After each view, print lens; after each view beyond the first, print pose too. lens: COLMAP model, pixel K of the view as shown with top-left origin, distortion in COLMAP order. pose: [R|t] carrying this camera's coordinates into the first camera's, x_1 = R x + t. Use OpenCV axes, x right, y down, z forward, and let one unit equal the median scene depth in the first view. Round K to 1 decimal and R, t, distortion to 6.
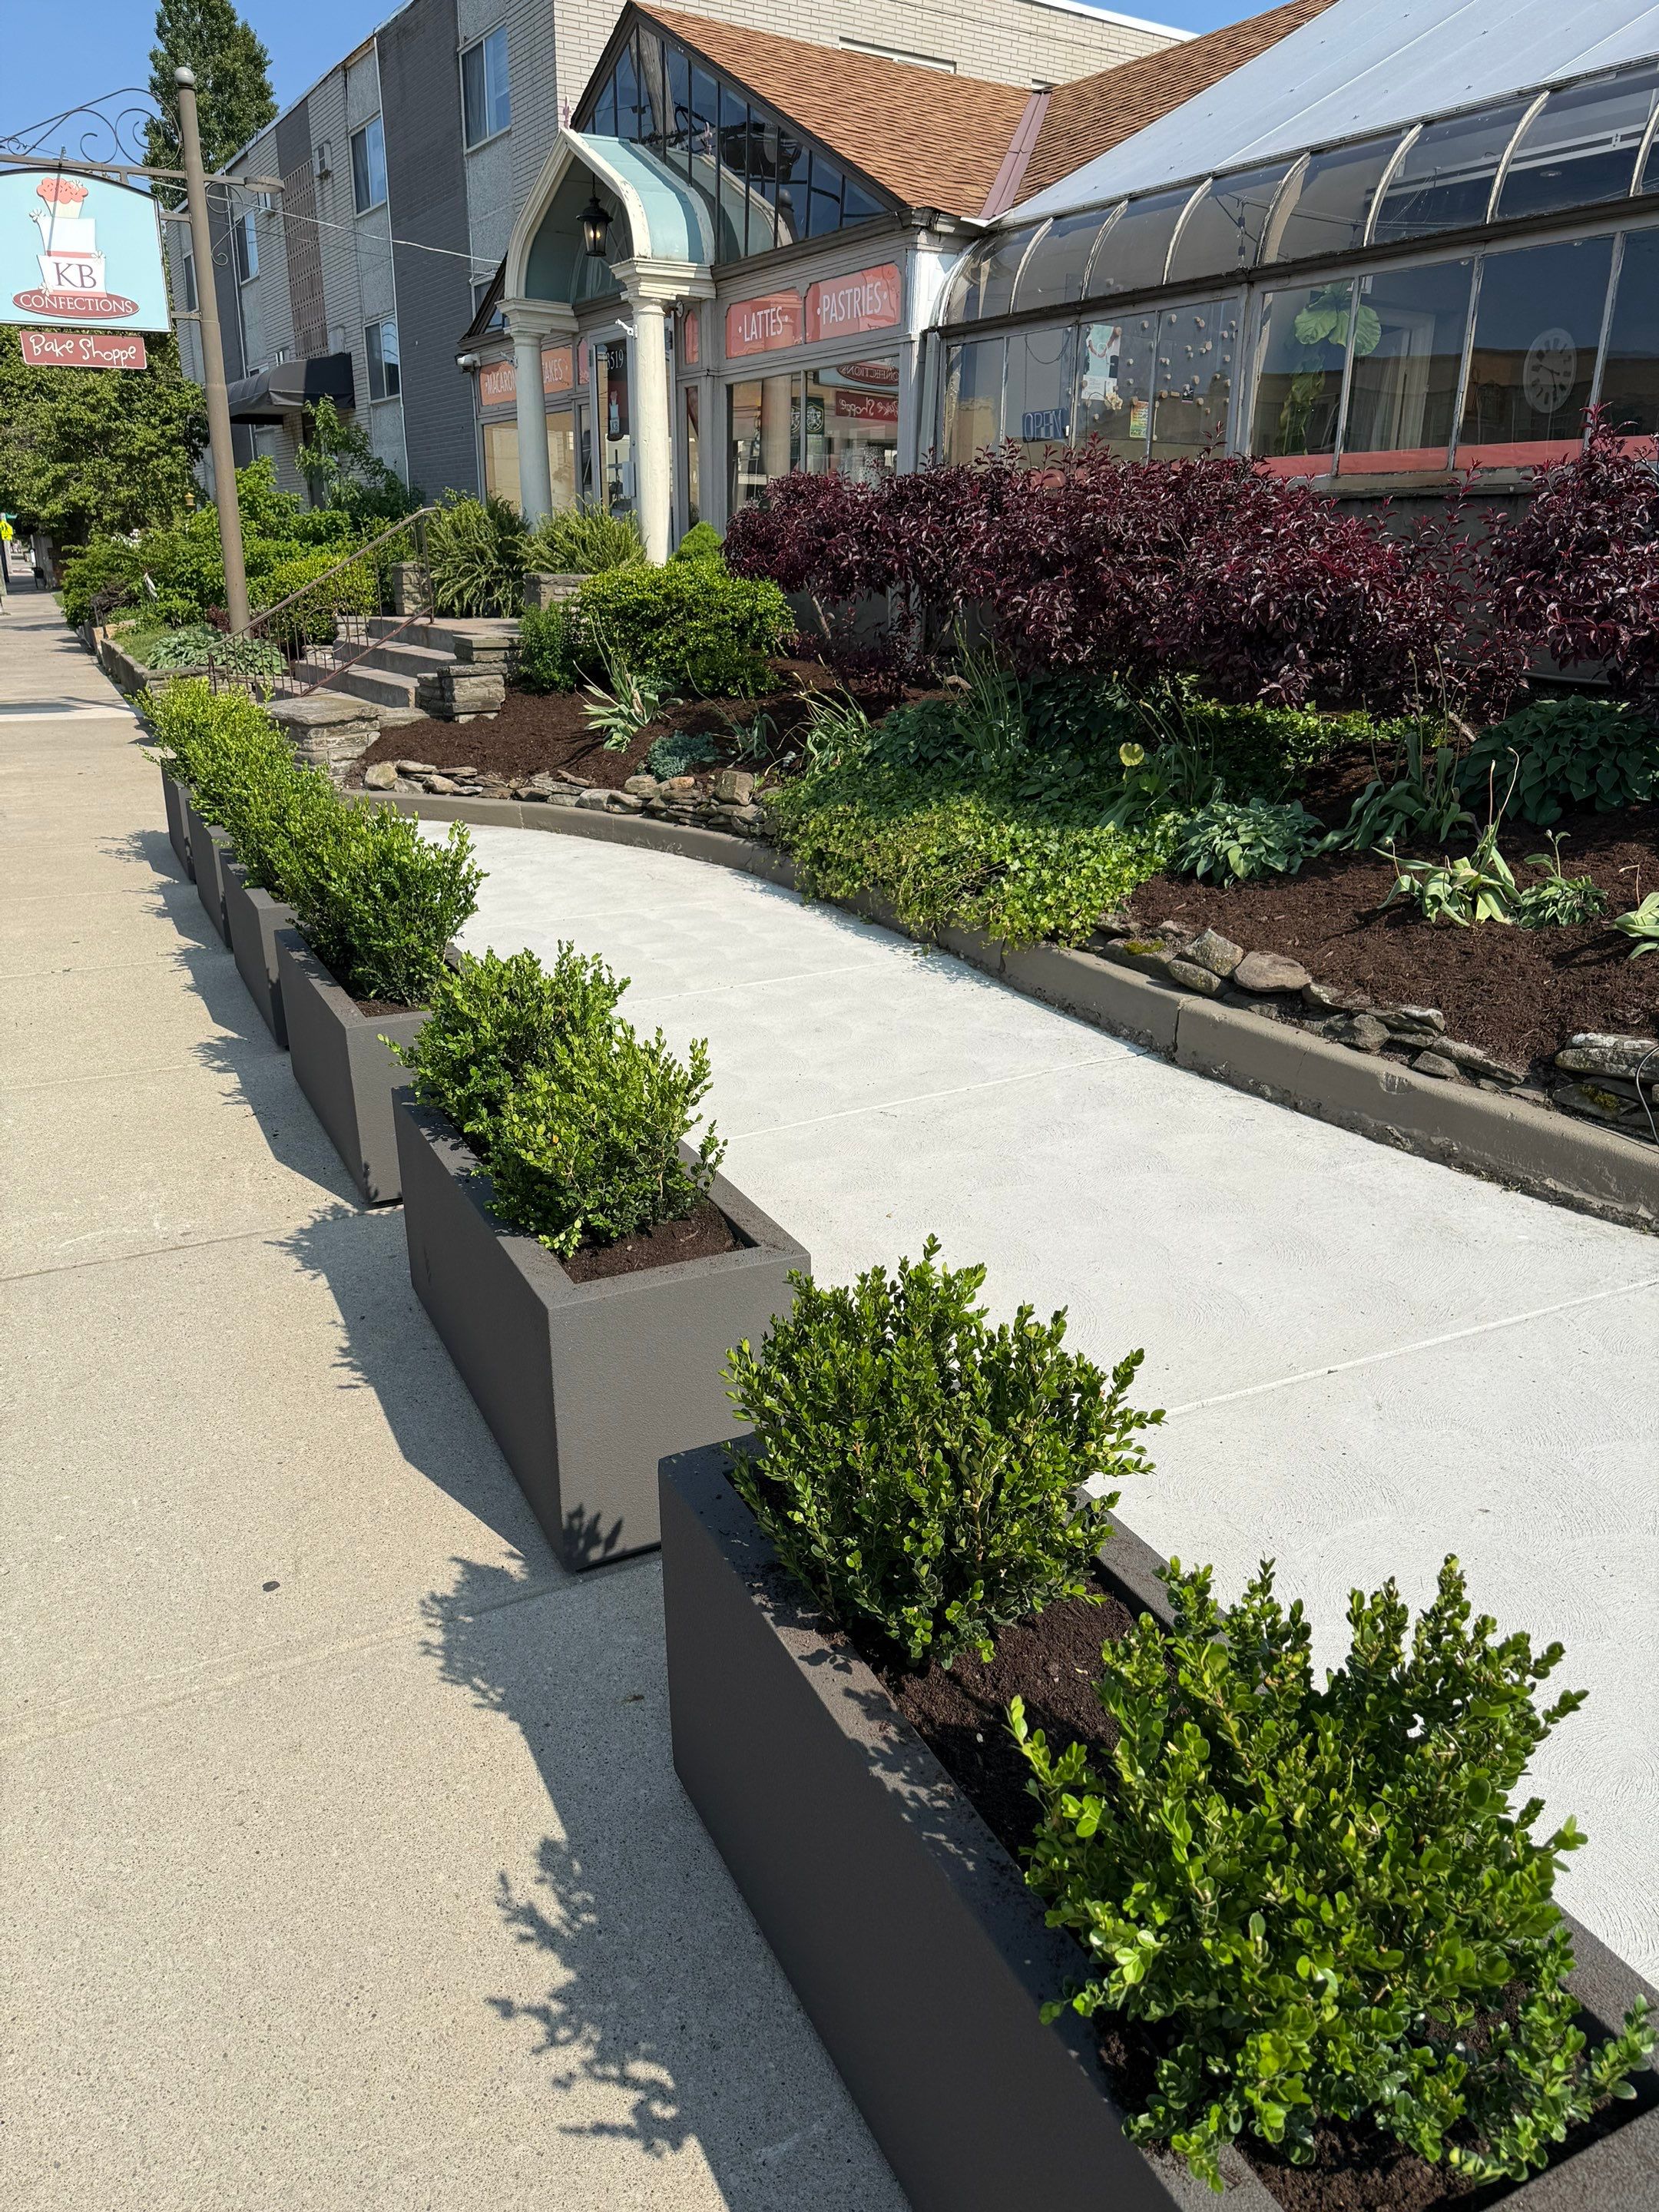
lens RADIAL K [[1570.7, 0, 835.6], [0, 1570.7, 1099.1], [0, 0, 1]] dist [0.063370, -0.070655]
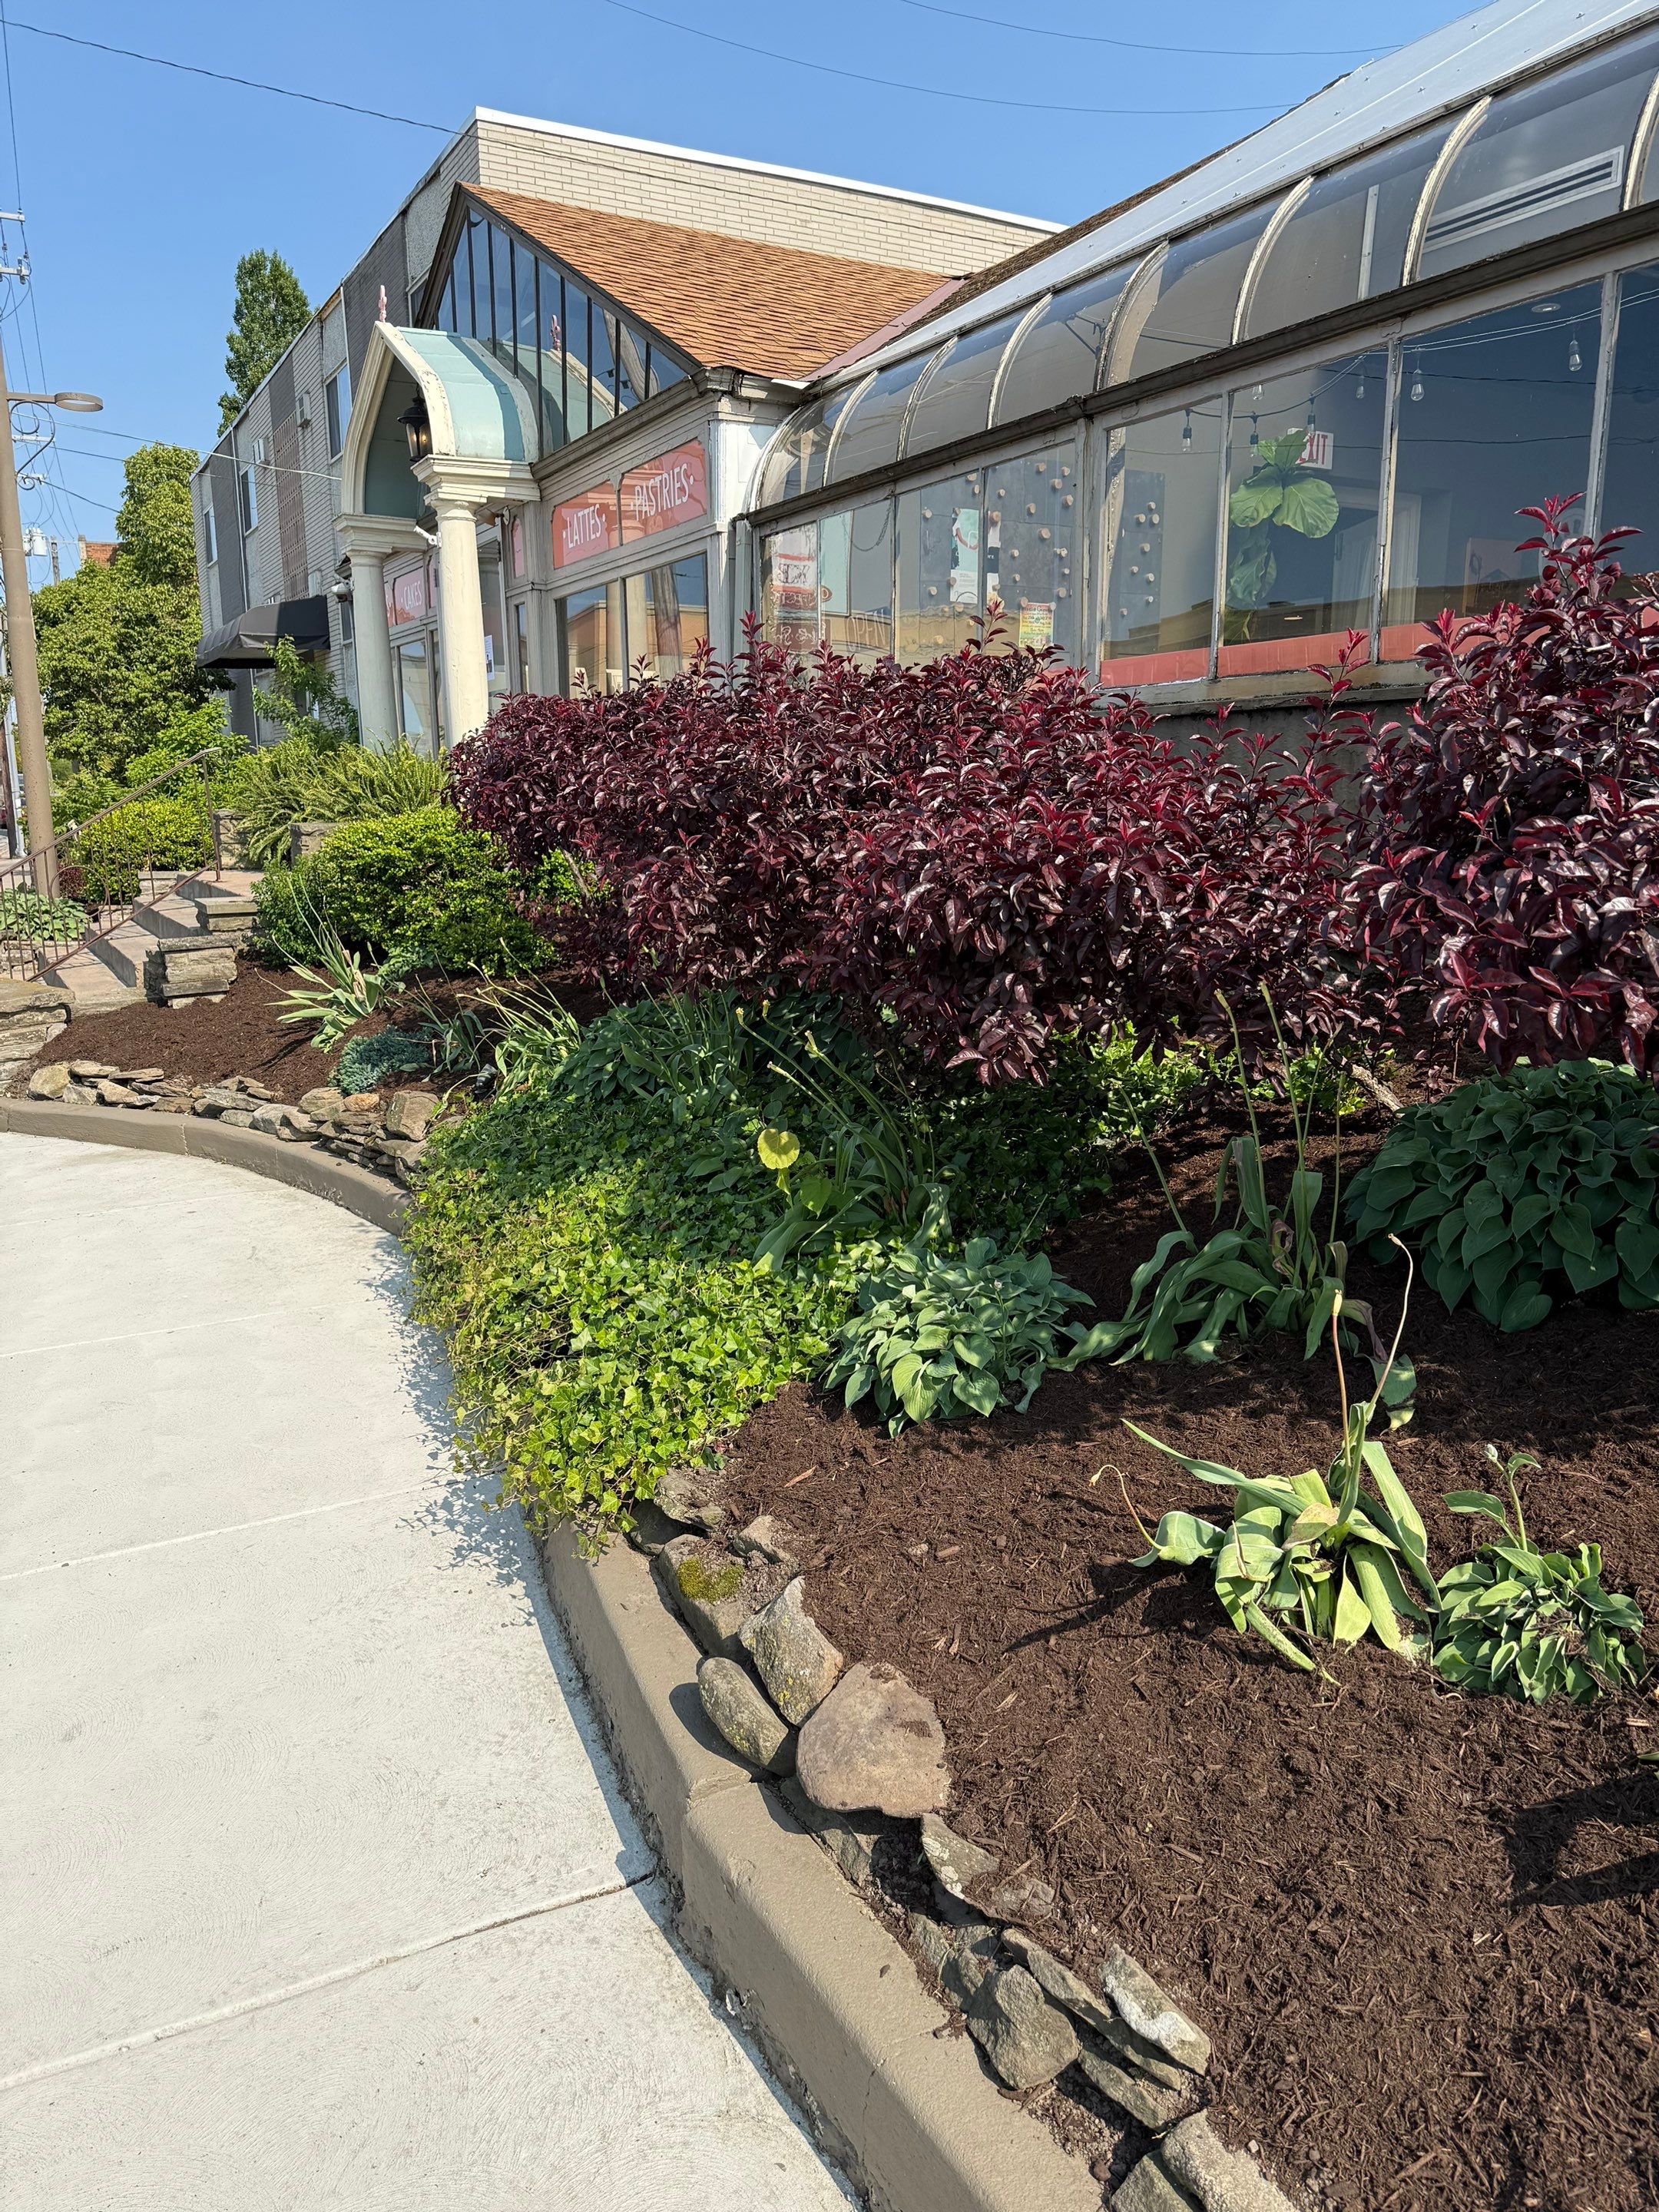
lens RADIAL K [[1560.1, 0, 834.6], [0, 1560.1, 1096.3], [0, 0, 1]] dist [0.098331, -0.129761]
pose [[0.998507, -0.008345, -0.053974, 0.131165], [0.001061, 0.991035, -0.133597, -0.089457], [0.054605, 0.133340, 0.989565, 0.246902]]
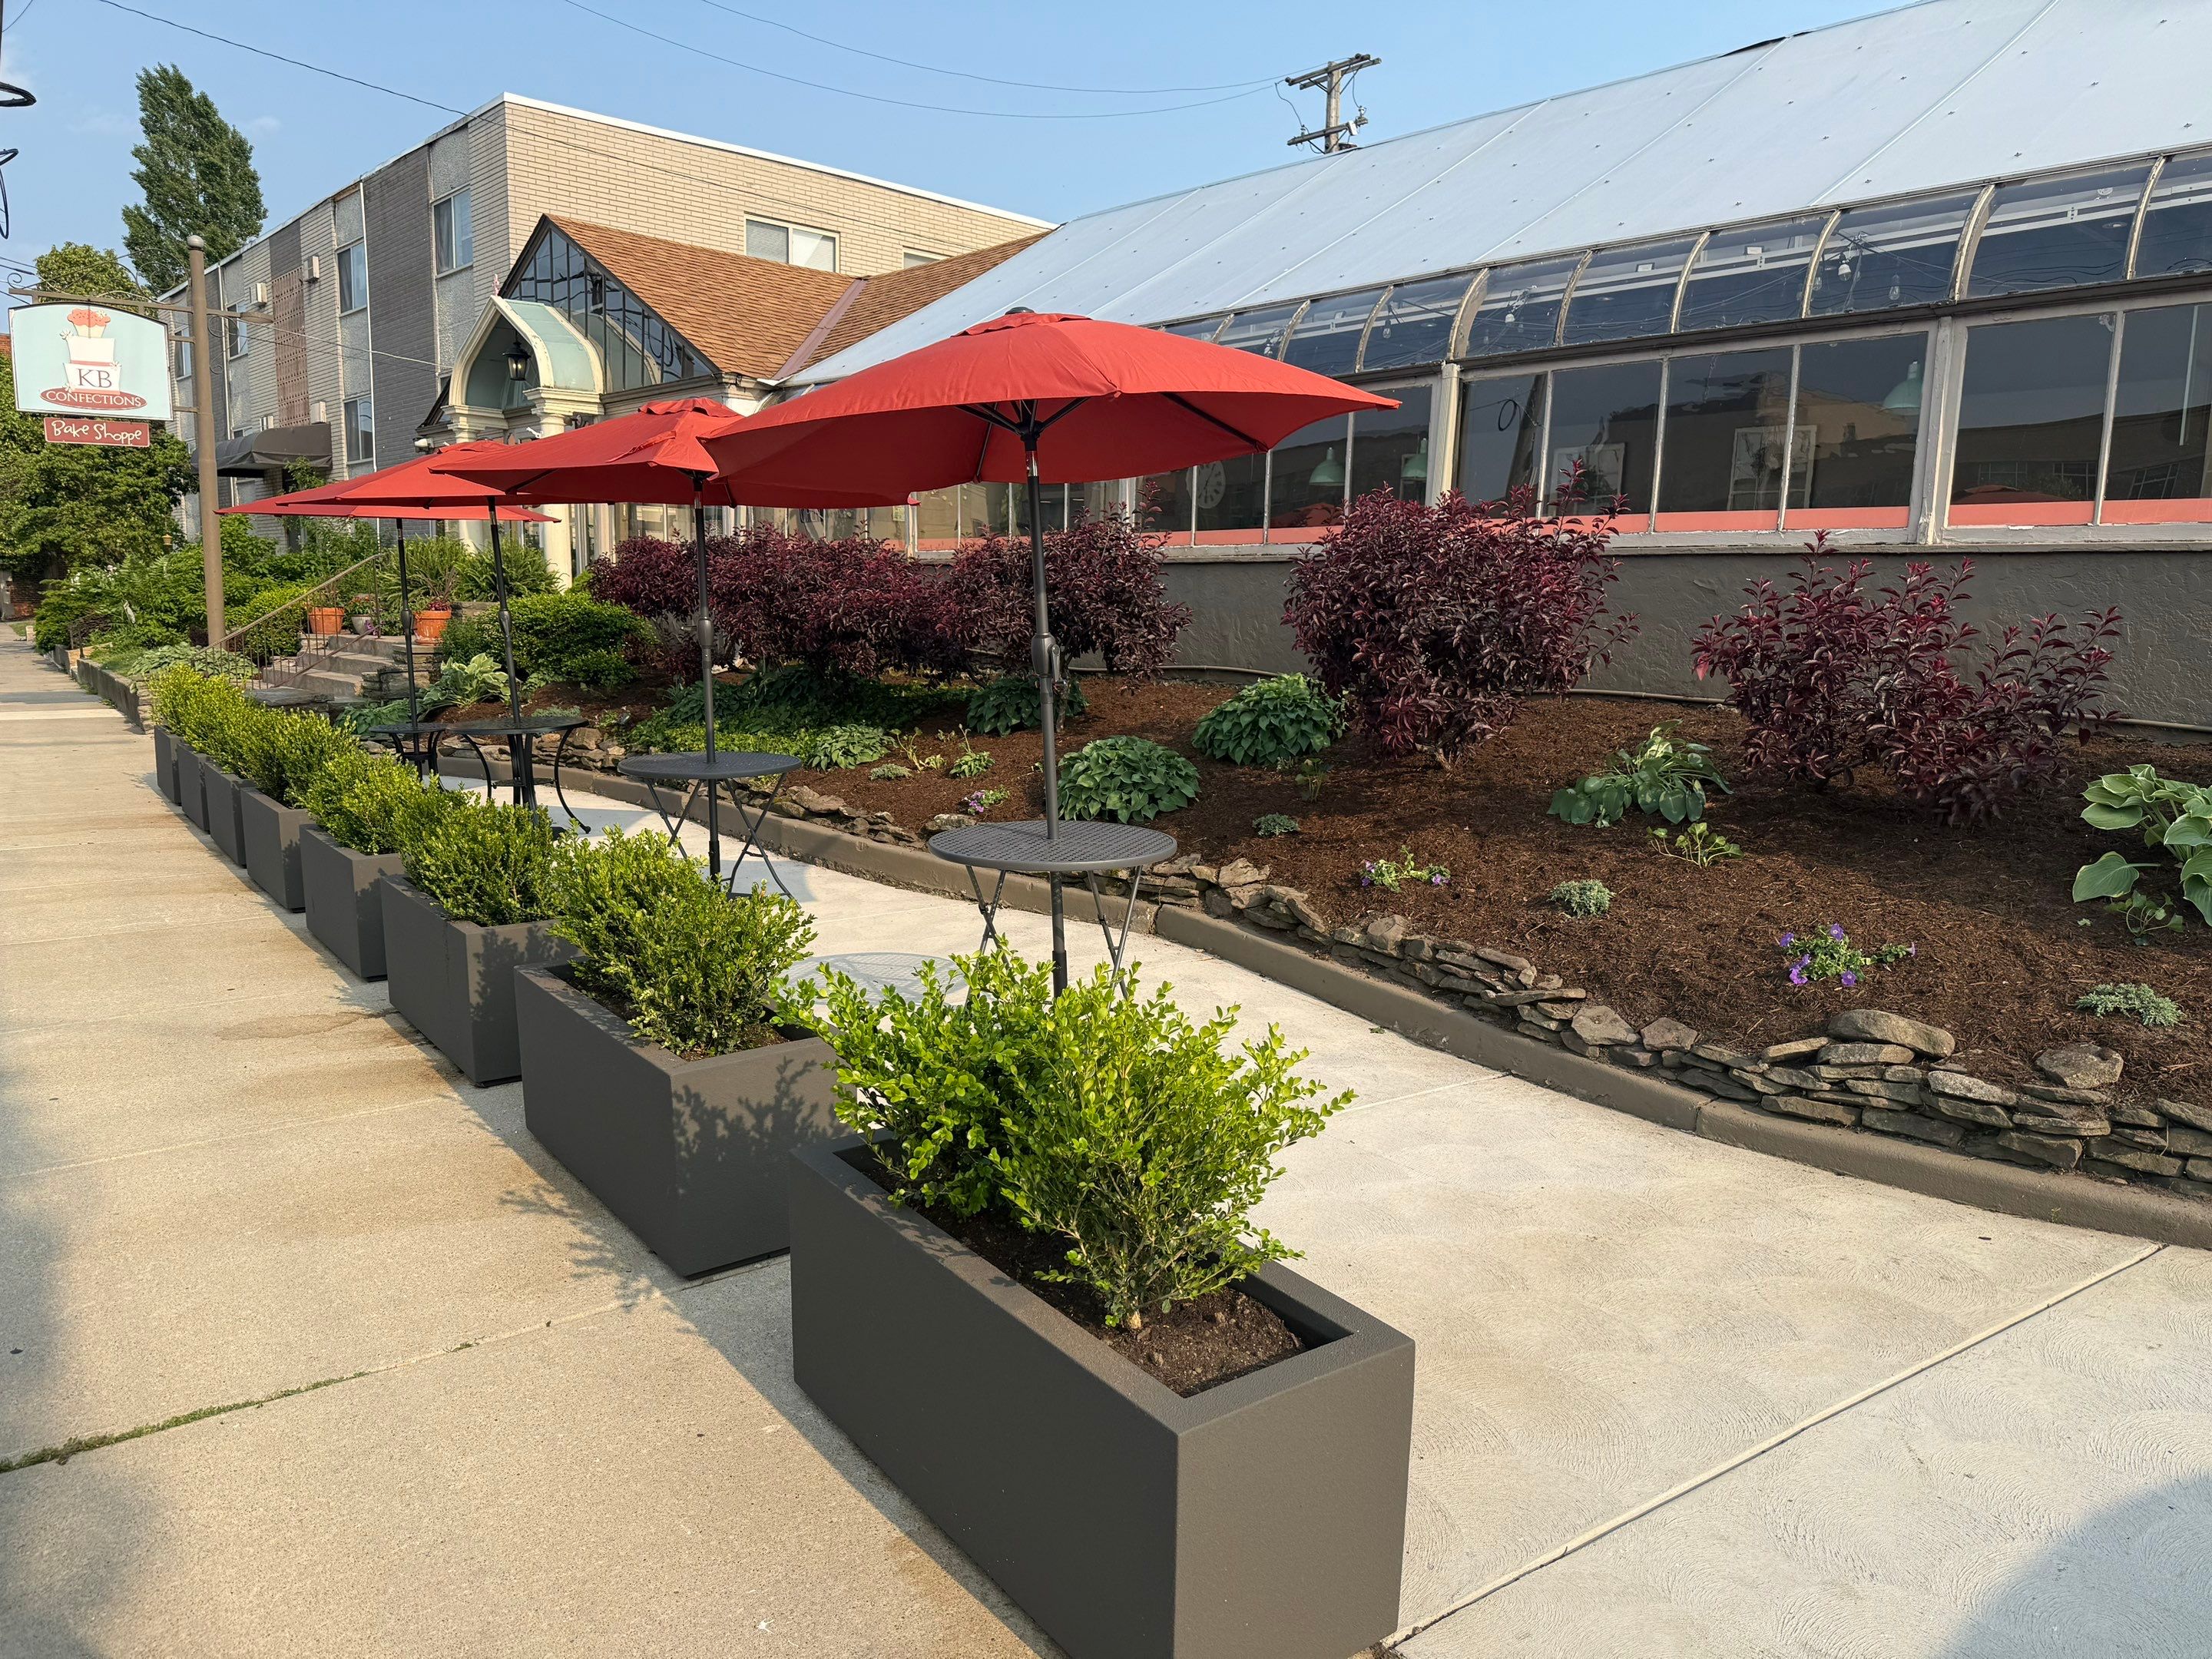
lens RADIAL K [[1570.7, 0, 1119.3], [0, 1570.7, 841.6], [0, 0, 1]] dist [0.063370, -0.070655]
pose [[0.984975, -0.015548, 0.171995, 0.134024], [0.045888, 0.983699, -0.173868, 0.136408], [-0.166488, 0.179148, 0.969633, -0.383978]]
